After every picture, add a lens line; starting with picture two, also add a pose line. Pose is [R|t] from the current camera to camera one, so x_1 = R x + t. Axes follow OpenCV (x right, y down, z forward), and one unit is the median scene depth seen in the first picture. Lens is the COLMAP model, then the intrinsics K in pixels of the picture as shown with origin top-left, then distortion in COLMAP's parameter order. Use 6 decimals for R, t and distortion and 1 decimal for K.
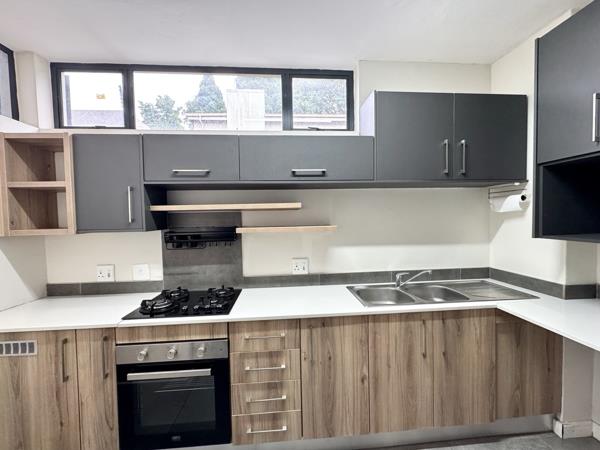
lens RADIAL K [[248.2, 0, 299.7], [0, 248.2, 224.4], [0, 0, 1]] dist [-0.003068, -0.000296]
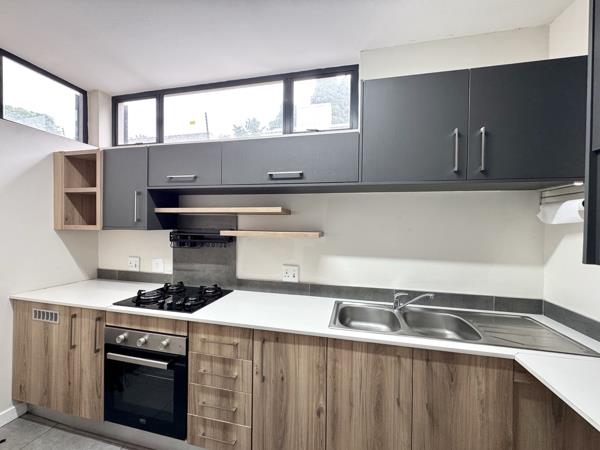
lens RADIAL K [[235.4, 0, 300.6], [0, 235.4, 224.5], [0, 0, 1]] dist [-0.003543, -0.000056]
pose [[0.954393, 0.033468, -0.296671, 0.359155], [-0.040816, 0.998993, -0.018607, -0.006196], [0.295749, 0.029868, 0.954798, 0.159070]]
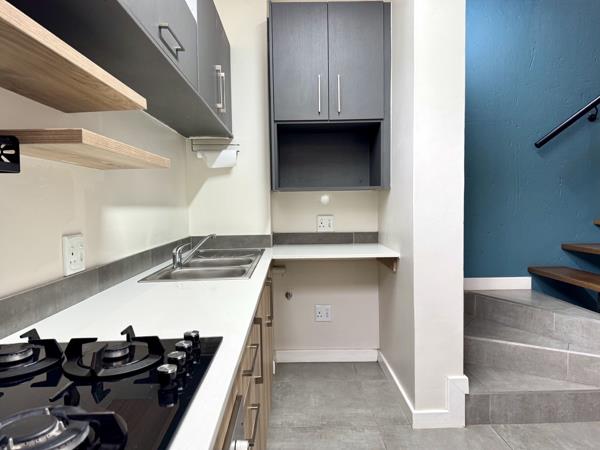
lens RADIAL K [[422.0, 0, 303.7], [0, 422.0, 225.1], [0, 0, 1]] dist [0.040451, -0.046973]
pose [[0.061394, -0.043343, 0.997172, -0.767038], [0.045534, 0.998138, 0.040582, 0.122339], [-0.997074, 0.042913, 0.063253, 0.674430]]
